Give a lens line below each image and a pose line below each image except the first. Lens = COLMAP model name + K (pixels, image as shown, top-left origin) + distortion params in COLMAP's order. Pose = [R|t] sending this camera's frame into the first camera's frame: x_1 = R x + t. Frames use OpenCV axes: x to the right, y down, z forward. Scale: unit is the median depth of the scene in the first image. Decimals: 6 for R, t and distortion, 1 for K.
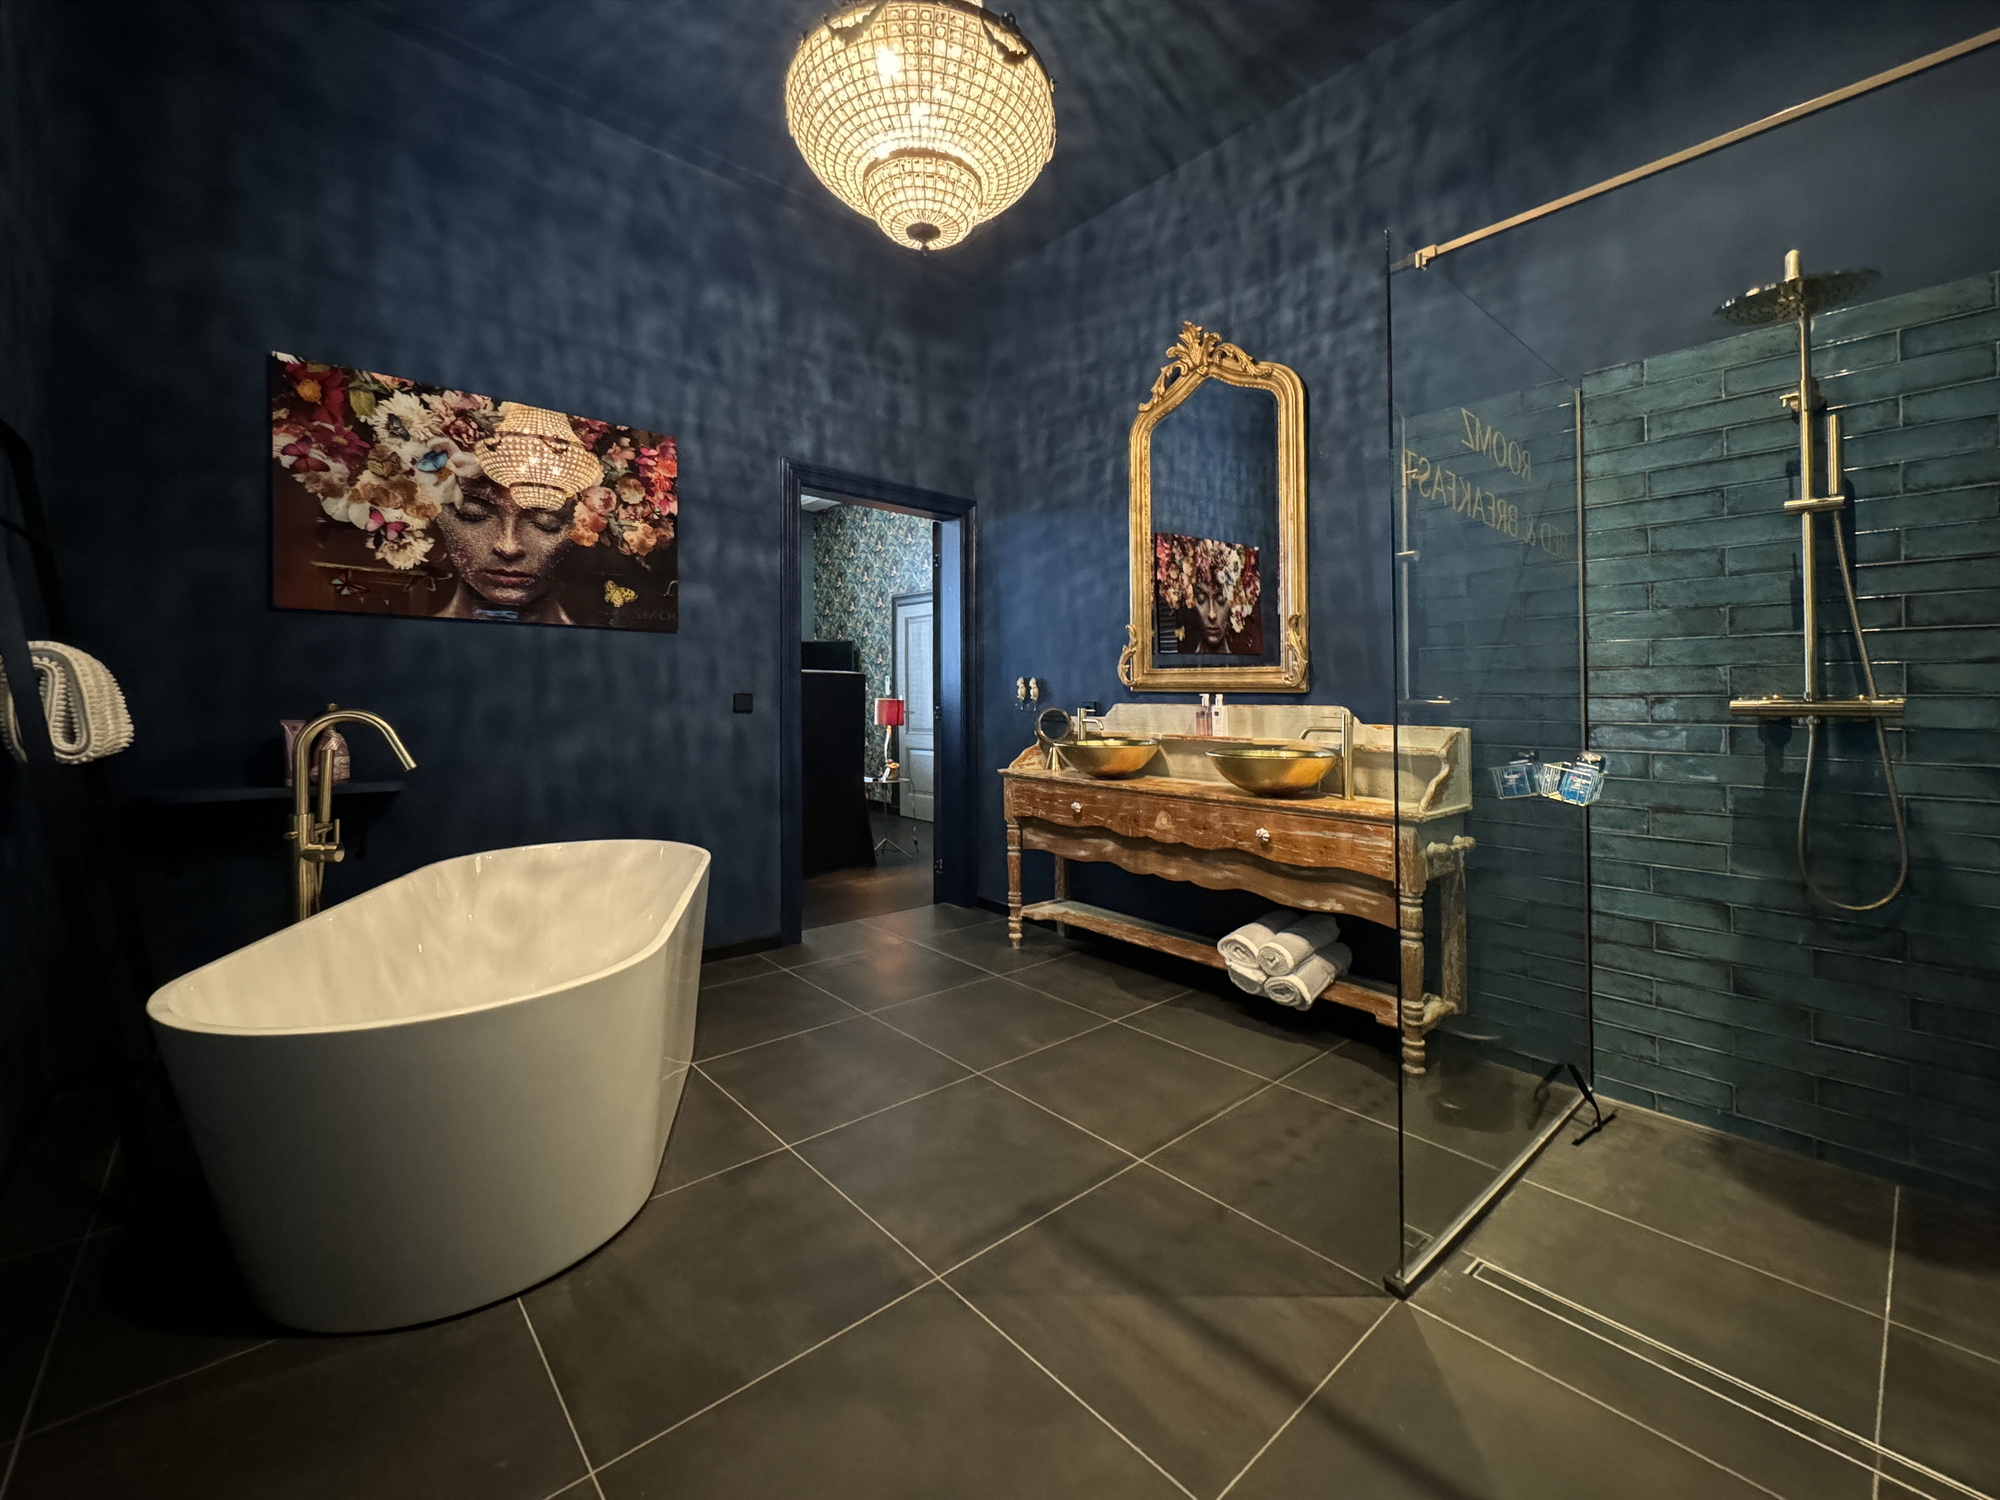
lens RADIAL K [[804.9, 0, 967.7], [0, 804.9, 684.5], [0, 0, 1]] dist [0.000312, 0.000161]
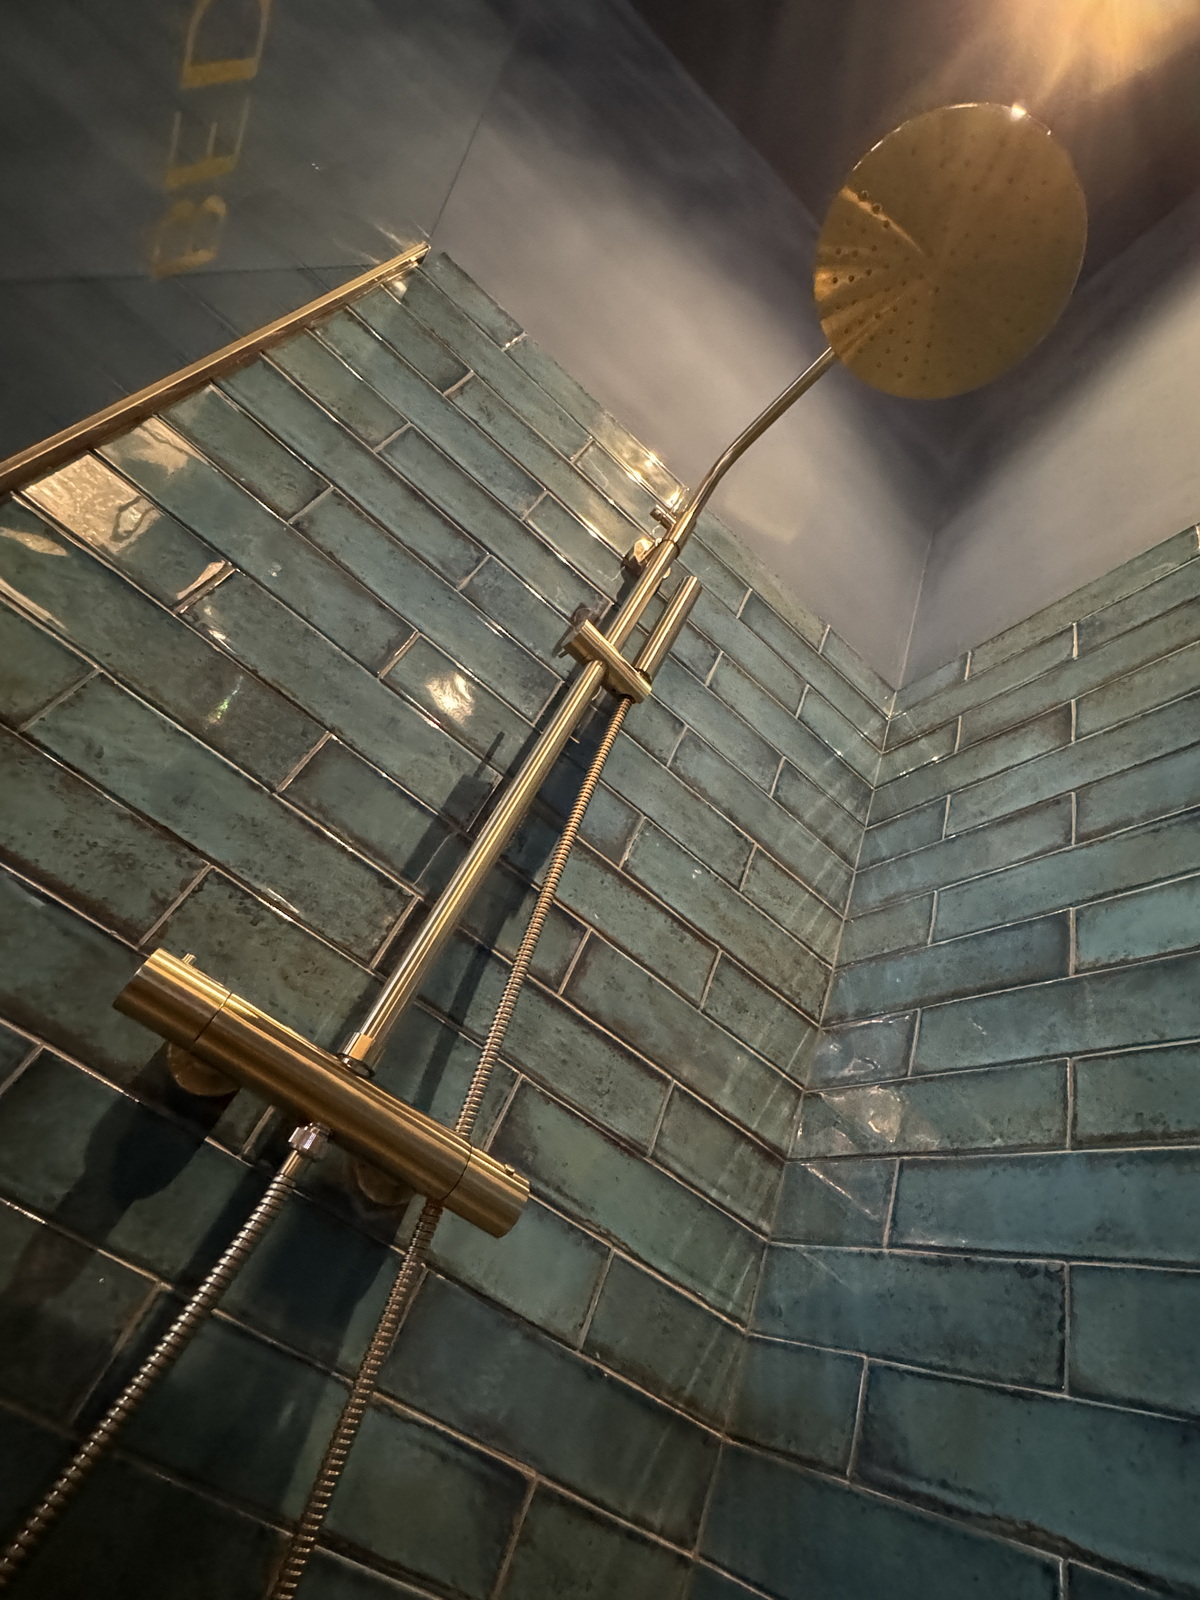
lens RADIAL K [[792.6, 0, 600.0], [0, 792.6, 800.0], [0, 0, 1]] dist [0.000980, -0.000377]
pose [[0.037658, 0.678232, 0.733882, 0.755250], [-0.381689, 0.688482, -0.616689, 0.086564], [-0.923523, -0.256892, 0.284801, 0.828765]]
